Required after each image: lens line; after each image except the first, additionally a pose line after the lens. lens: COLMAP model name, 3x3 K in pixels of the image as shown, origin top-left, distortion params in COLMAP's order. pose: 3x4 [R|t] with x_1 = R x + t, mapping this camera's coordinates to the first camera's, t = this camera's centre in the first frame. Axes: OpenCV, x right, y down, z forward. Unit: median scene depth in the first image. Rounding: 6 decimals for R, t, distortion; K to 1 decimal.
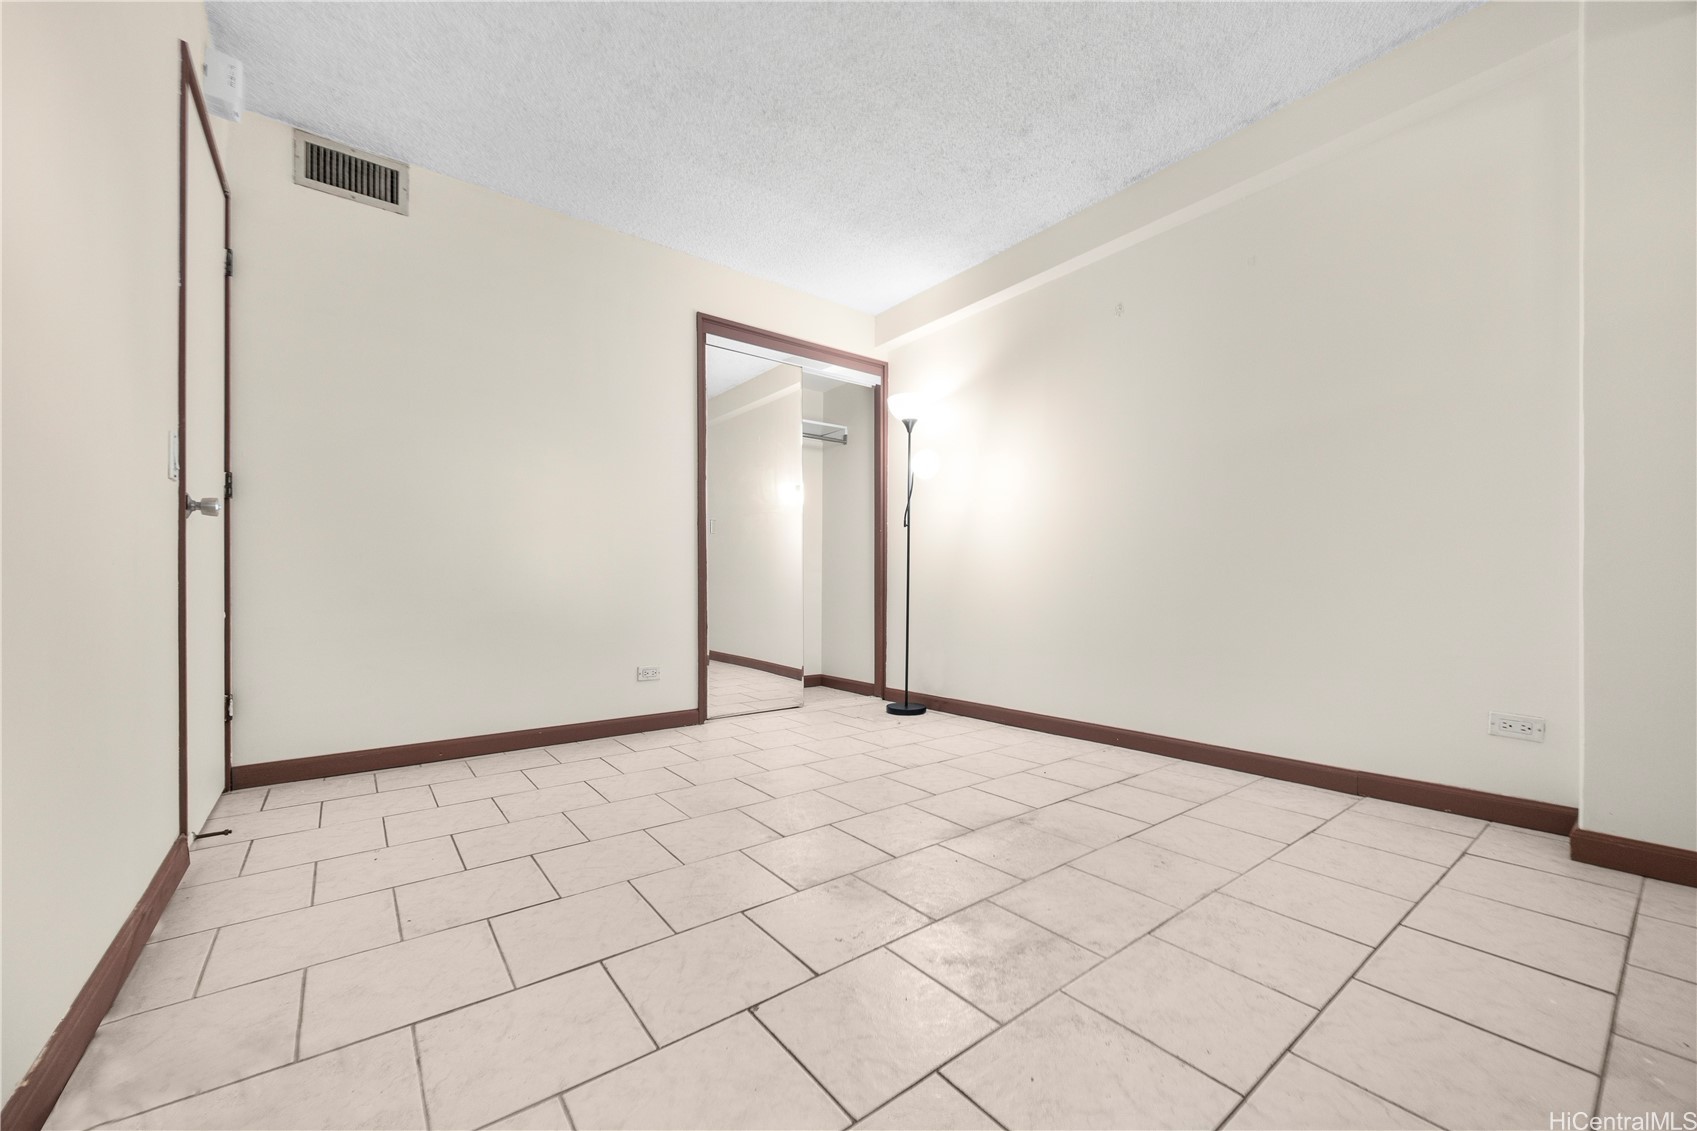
lens RADIAL K [[651.1, 0, 859.2], [0, 651.1, 581.2], [0, 0, 1]] dist [-0.006139, 0.001189]
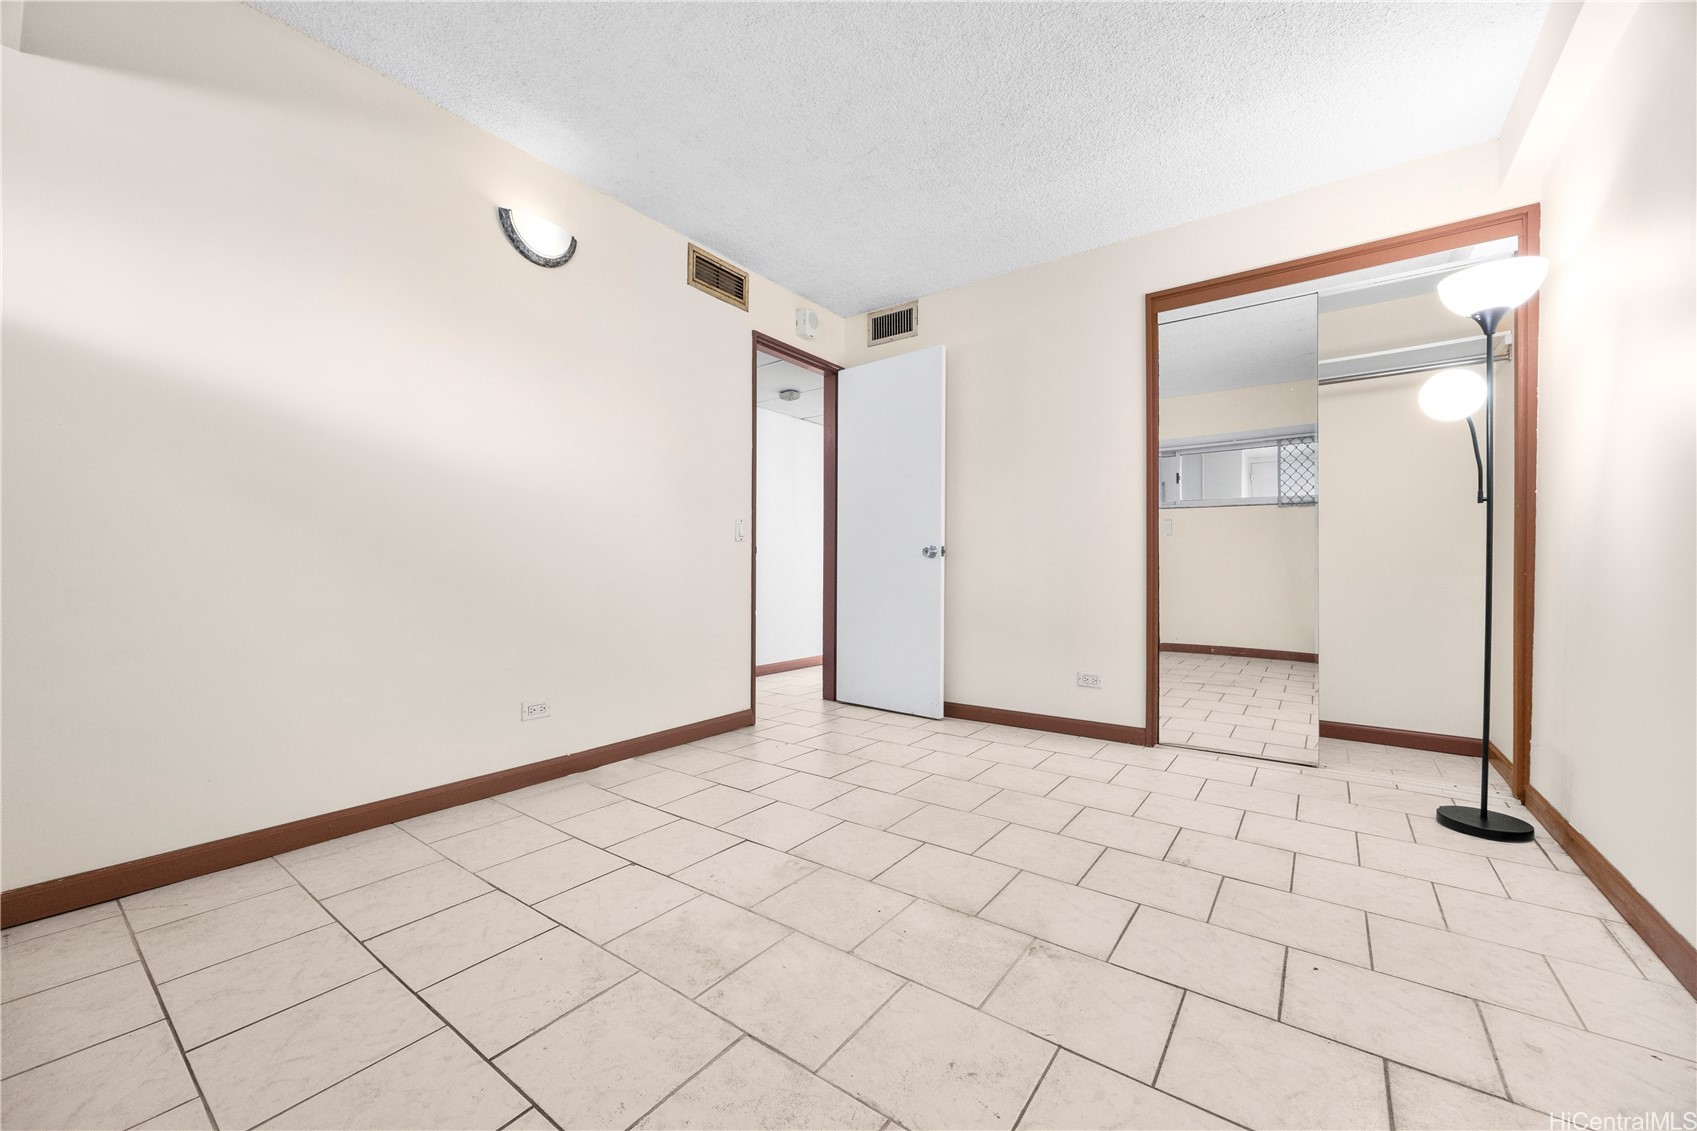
lens RADIAL K [[651.1, 0, 851.1], [0, 651.1, 565.2], [0, 0, 1]] dist [-0.006139, 0.001189]
pose [[0.269277, -0.005295, -0.963048, 0.727363], [0.002056, 0.999986, -0.004923, -0.041715], [0.963061, -0.000654, 0.269284, 0.500125]]
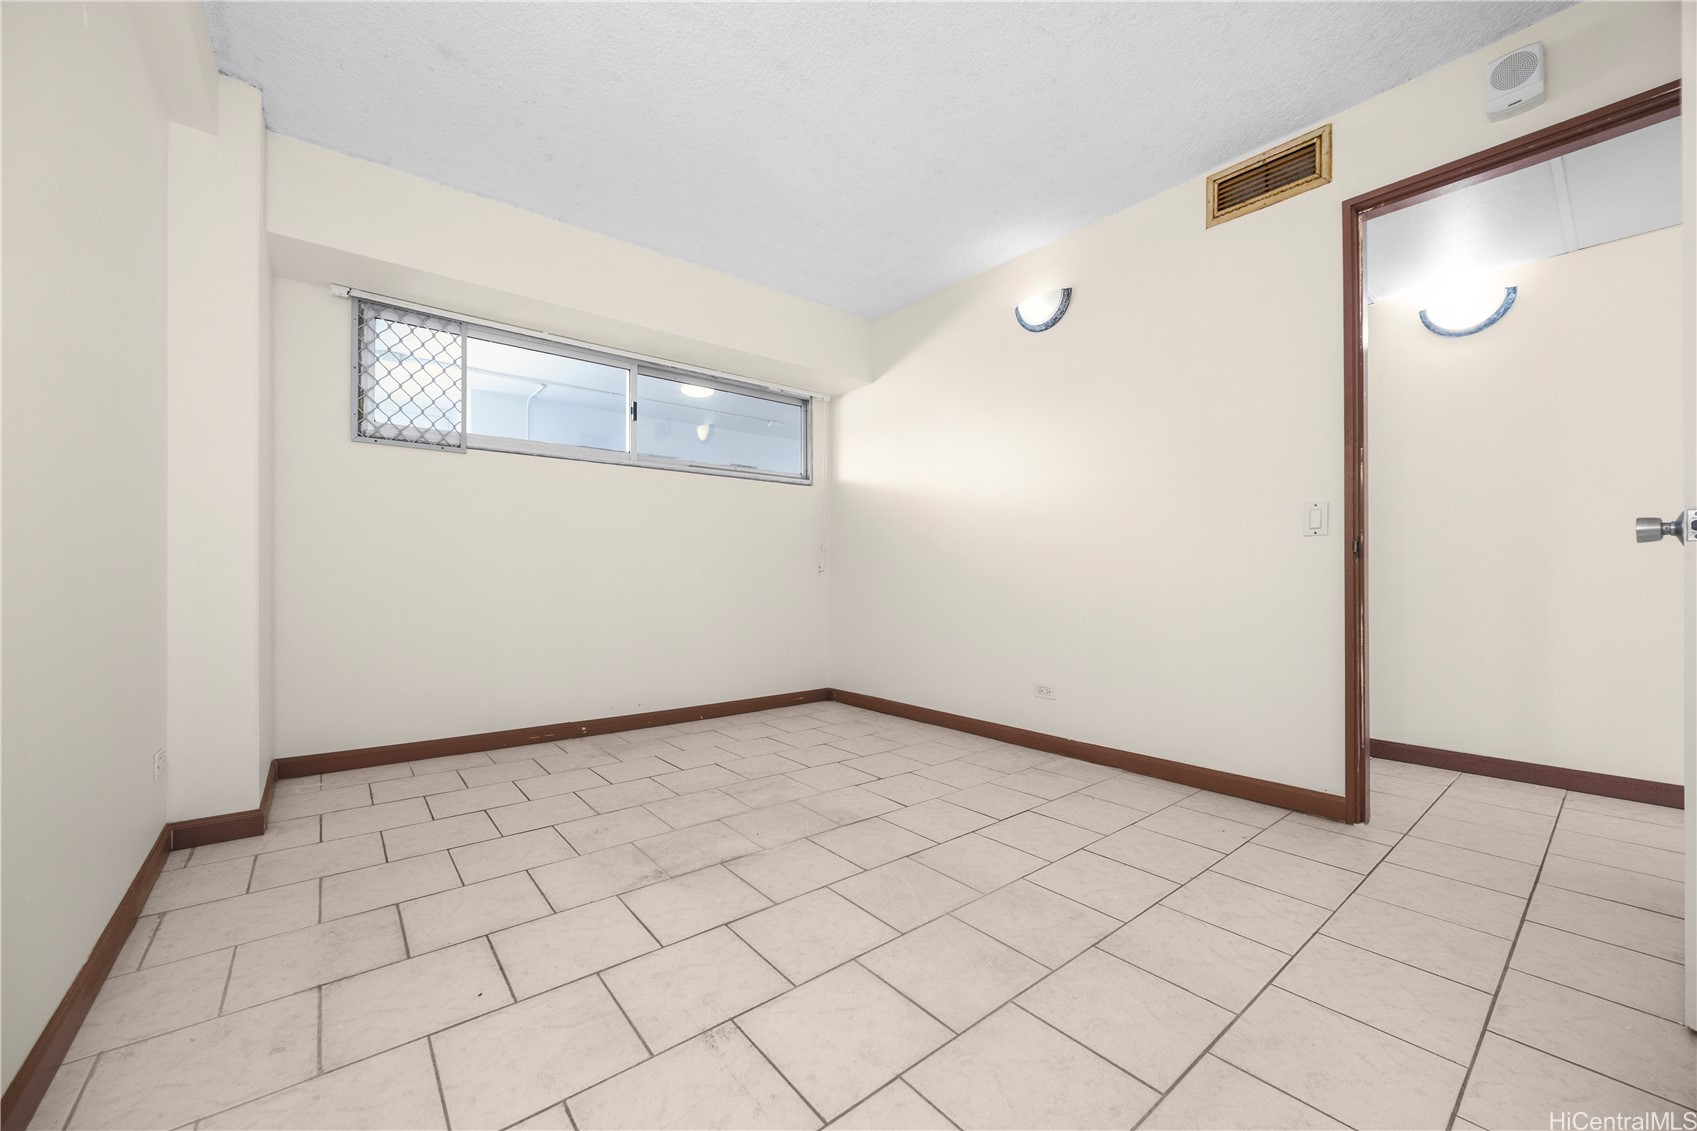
lens RADIAL K [[651.1, 0, 841.5], [0, 651.1, 571.8], [0, 0, 1]] dist [-0.006139, 0.001189]
pose [[-0.999968, 0.002568, -0.007549, -0.002253], [0.002646, 0.999944, -0.010292, -0.041211], [0.007522, -0.010312, -0.999919, 1.581549]]
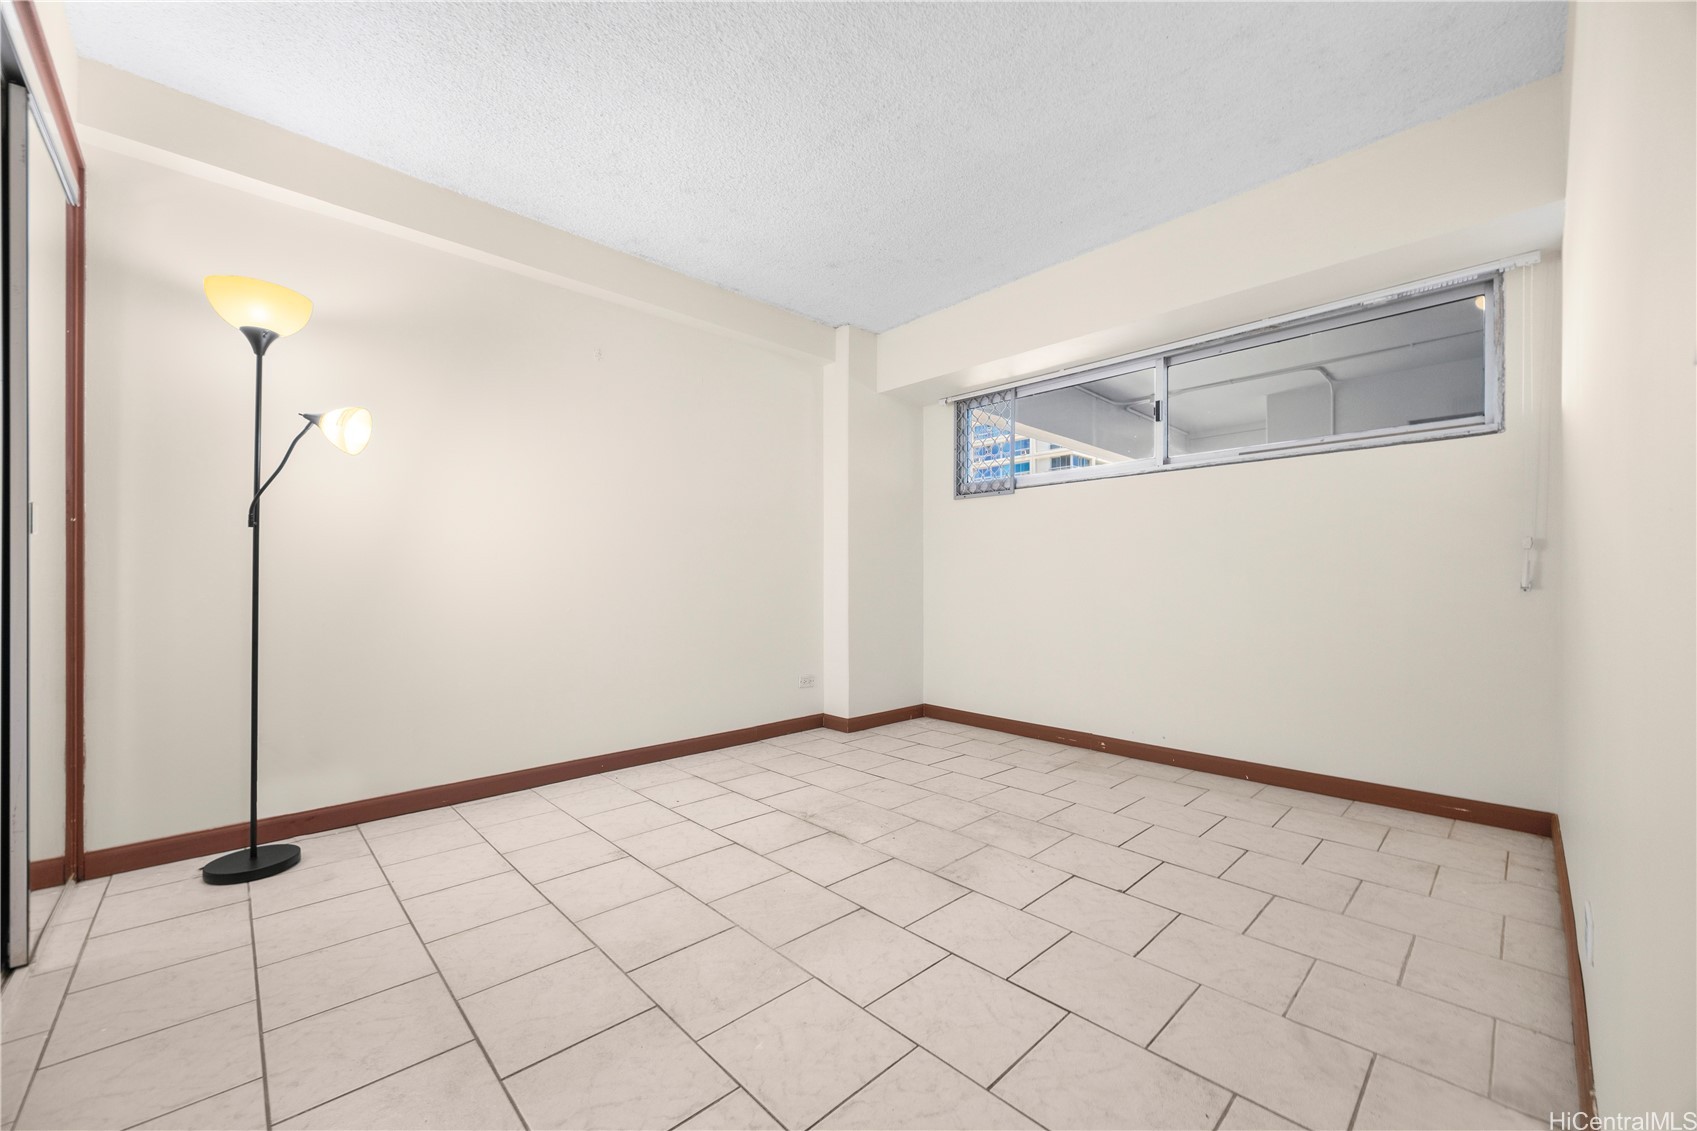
lens RADIAL K [[651.1, 0, 847.0], [0, 651.1, 588.4], [0, 0, 1]] dist [-0.006139, 0.001189]
pose [[-0.100513, -0.001903, 0.994934, -0.809833], [-0.010326, 0.999946, 0.000869, -0.053551], [-0.994882, -0.010186, -0.100527, 0.866194]]
